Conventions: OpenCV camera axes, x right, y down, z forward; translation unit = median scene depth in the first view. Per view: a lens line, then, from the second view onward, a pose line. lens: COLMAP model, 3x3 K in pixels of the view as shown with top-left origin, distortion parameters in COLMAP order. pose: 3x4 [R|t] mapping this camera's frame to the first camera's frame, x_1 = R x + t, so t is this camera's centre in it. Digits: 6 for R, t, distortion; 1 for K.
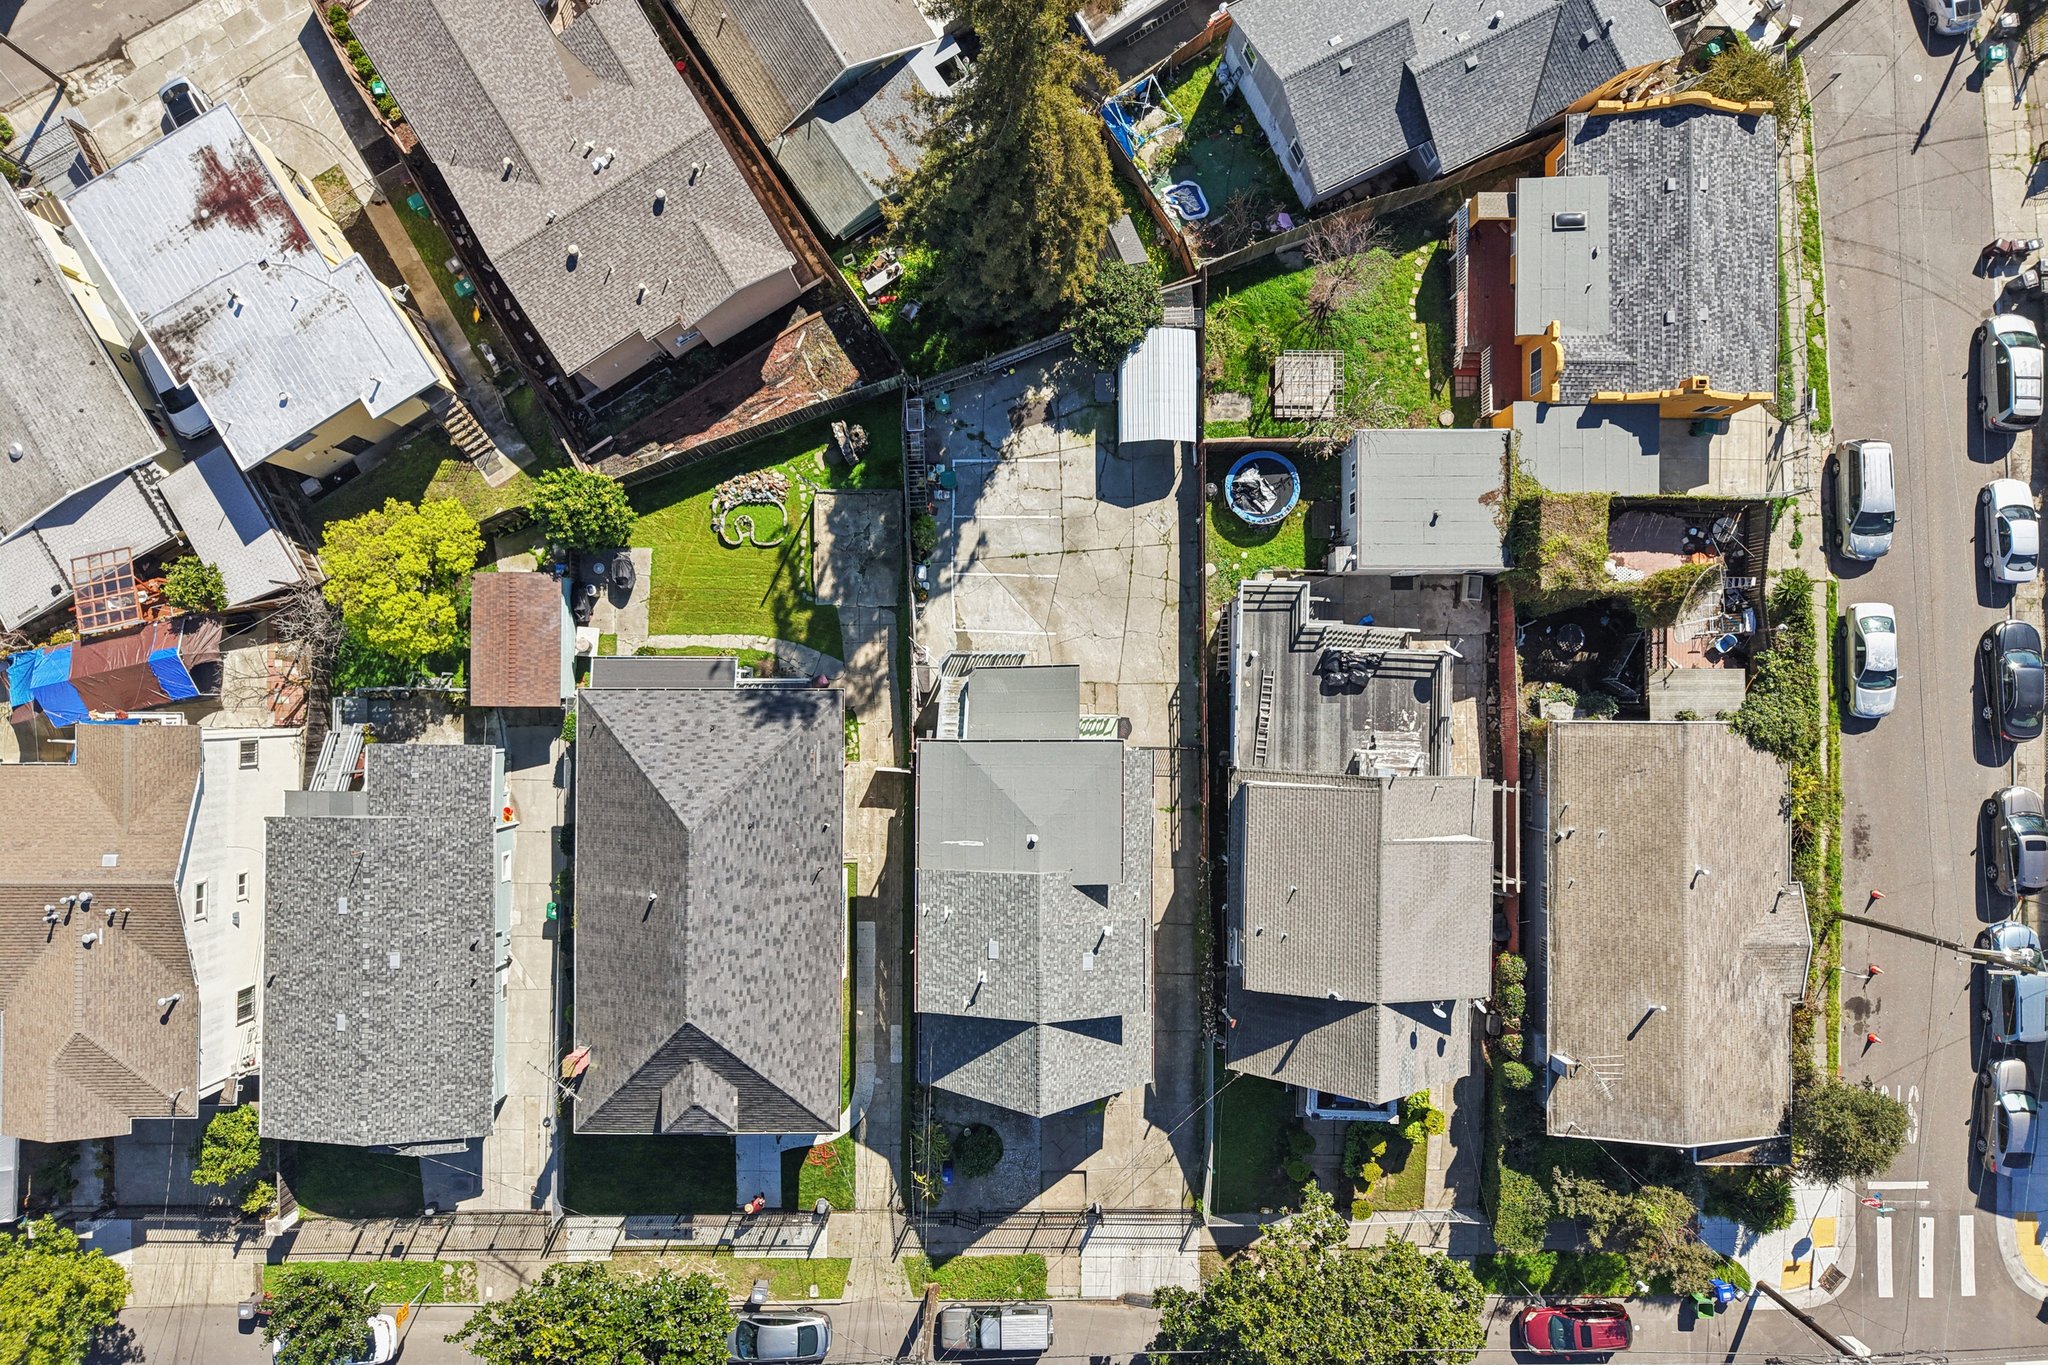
lens RADIAL K [[1376.8, 0, 1019.7], [0, 1376.8, 690.9], [0, 0, 1]] dist [0.025925, -0.025434]
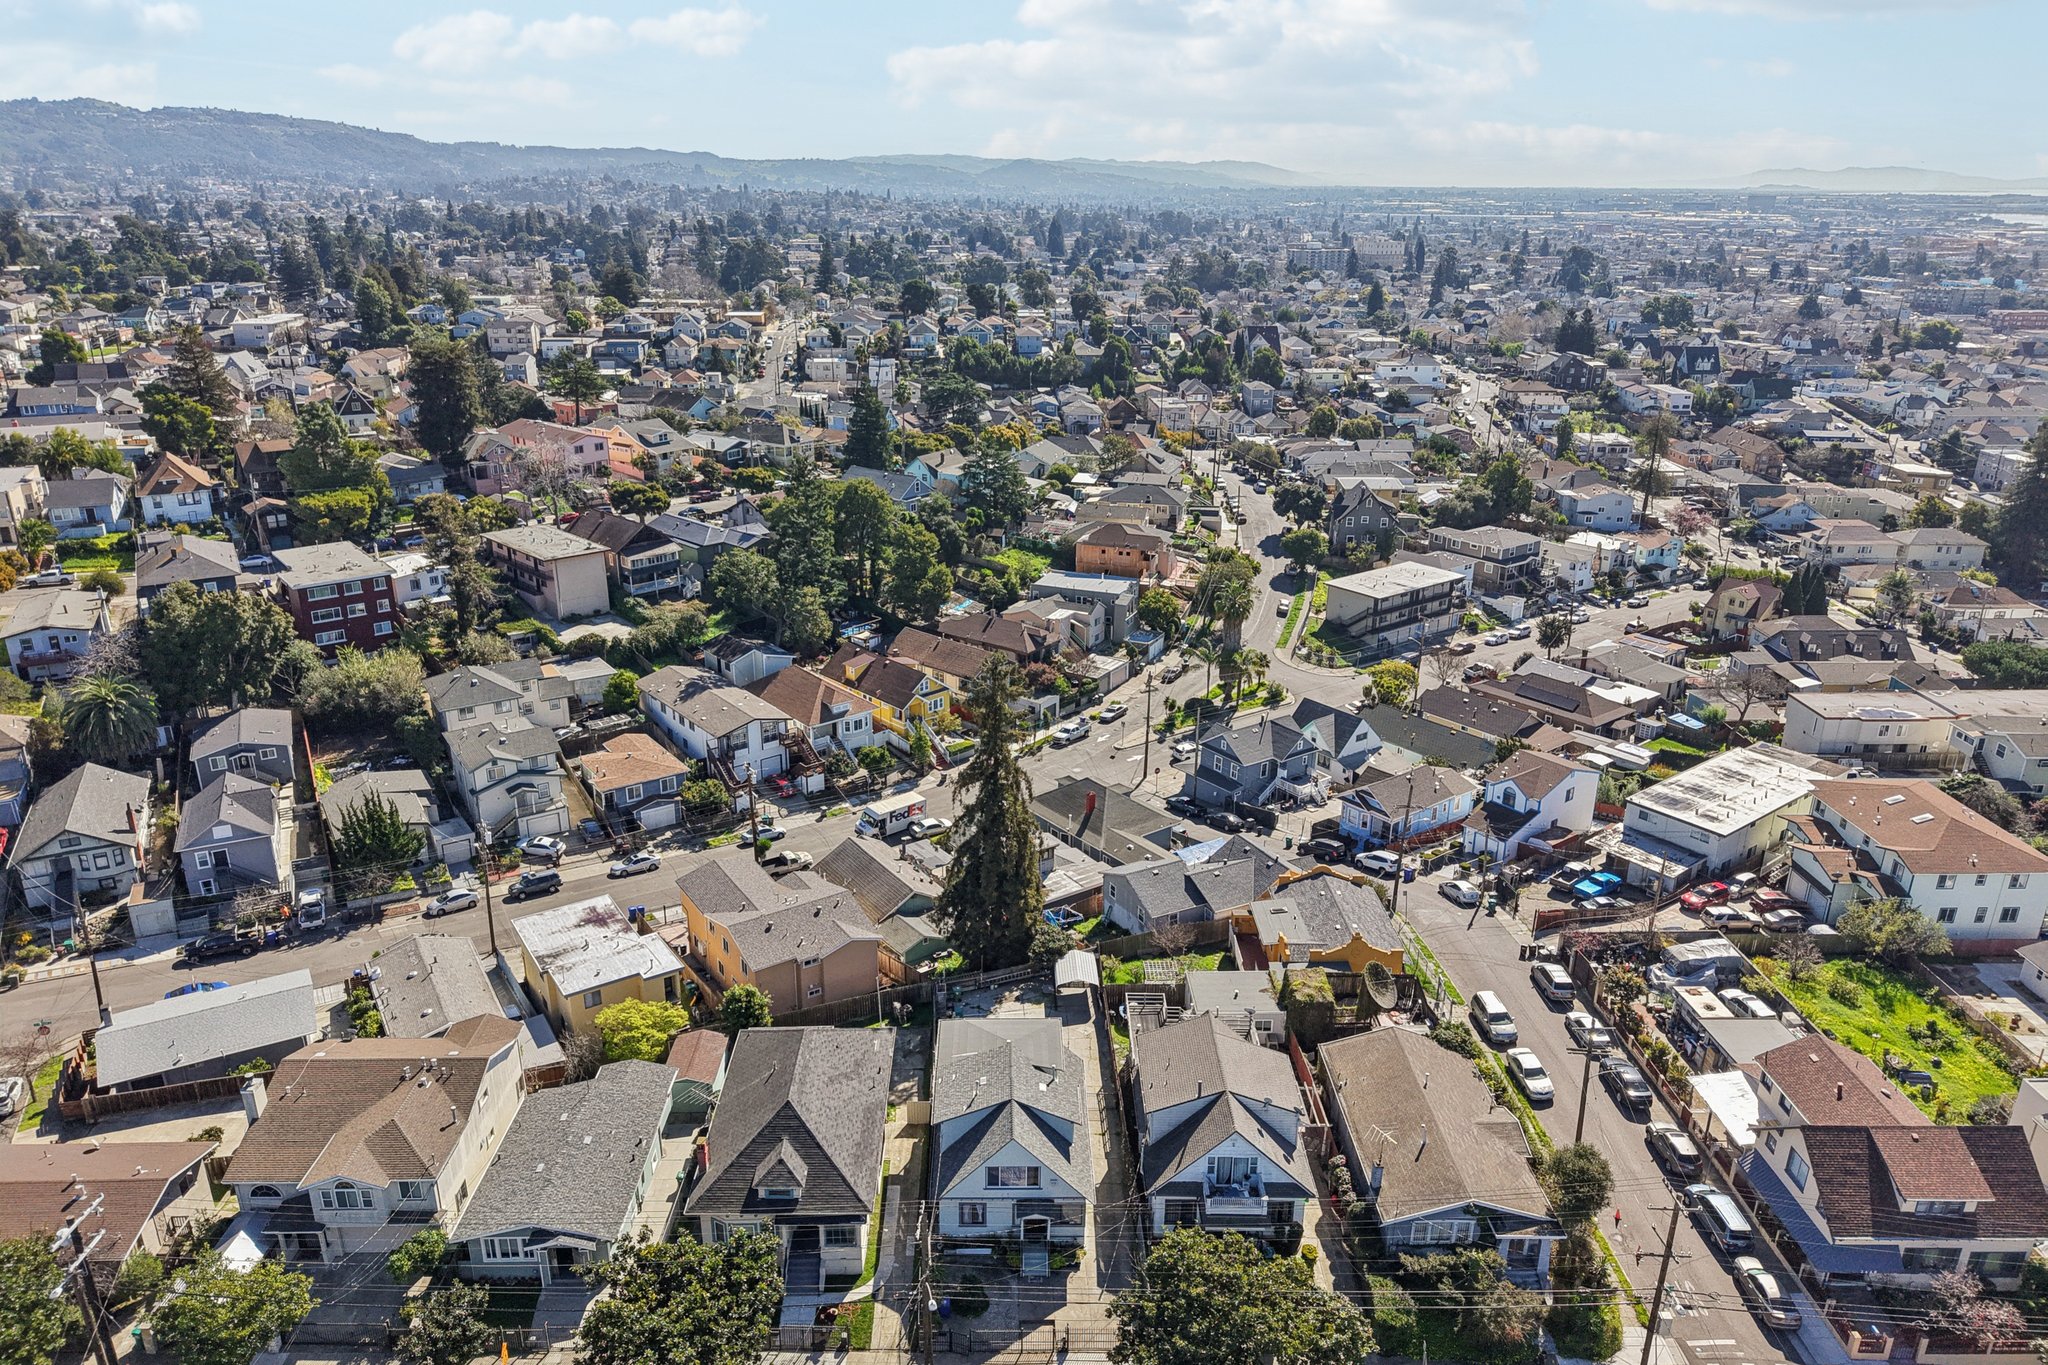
lens RADIAL K [[1376.8, 0, 1014.8], [0, 1376.8, 684.0], [0, 0, 1]] dist [0.025925, -0.025434]
pose [[0.999855, -0.015459, 0.007151, 0.011503], [0.012126, 0.351239, -0.936207, 1.332831], [0.011961, 0.936158, 0.351376, 0.005618]]
